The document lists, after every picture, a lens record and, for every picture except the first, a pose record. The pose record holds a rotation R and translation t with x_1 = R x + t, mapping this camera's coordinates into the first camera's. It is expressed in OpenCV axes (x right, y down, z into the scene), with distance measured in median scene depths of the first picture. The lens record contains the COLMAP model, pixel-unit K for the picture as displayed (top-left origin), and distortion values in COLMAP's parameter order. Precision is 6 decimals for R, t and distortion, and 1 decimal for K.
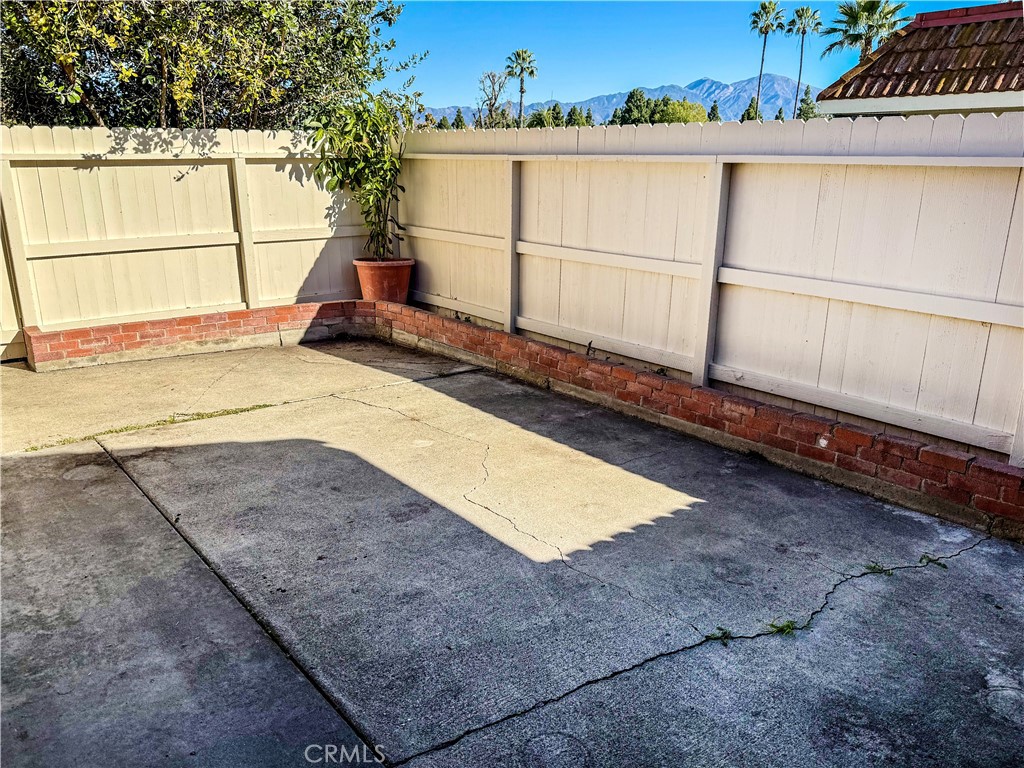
lens RADIAL K [[798.3, 0, 512.0], [0, 798.3, 384.0], [0, 0, 1]] dist [0.084739, -0.090839]
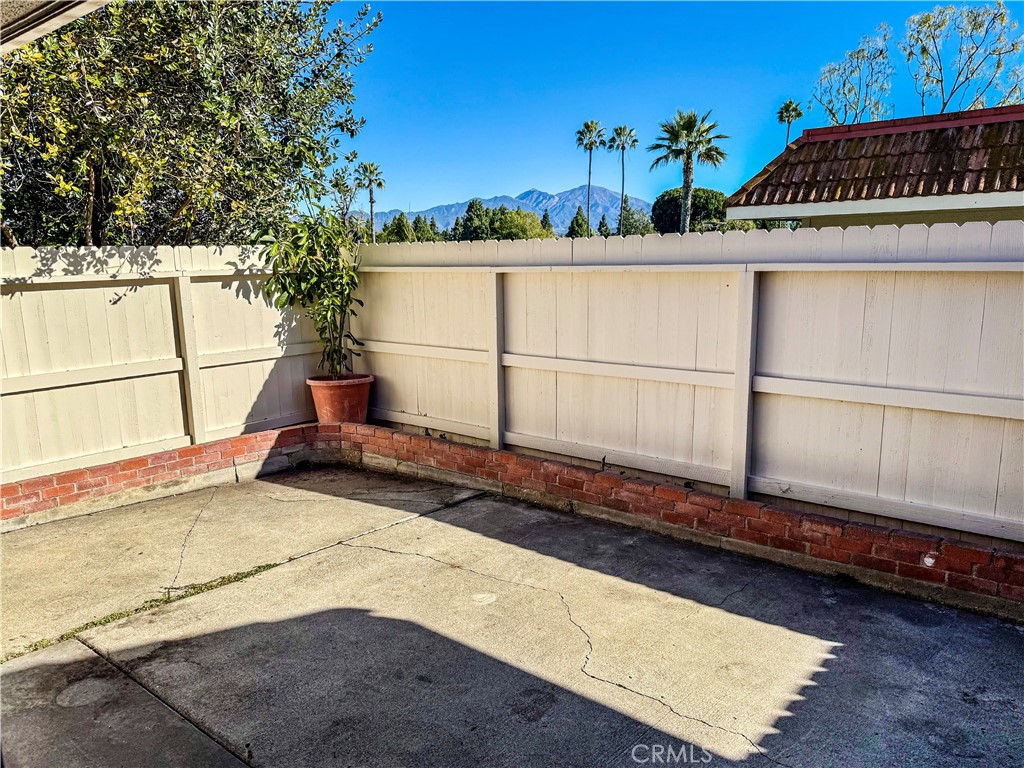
lens RADIAL K [[749.3, 0, 462.0], [0, 749.3, 385.6], [0, 0, 1]] dist [0.129456, -0.165978]
pose [[0.981682, -0.053182, 0.182955, -0.196378], [0.072271, 0.992429, -0.099302, -0.052951], [-0.176289, 0.110705, 0.978093, 0.132011]]
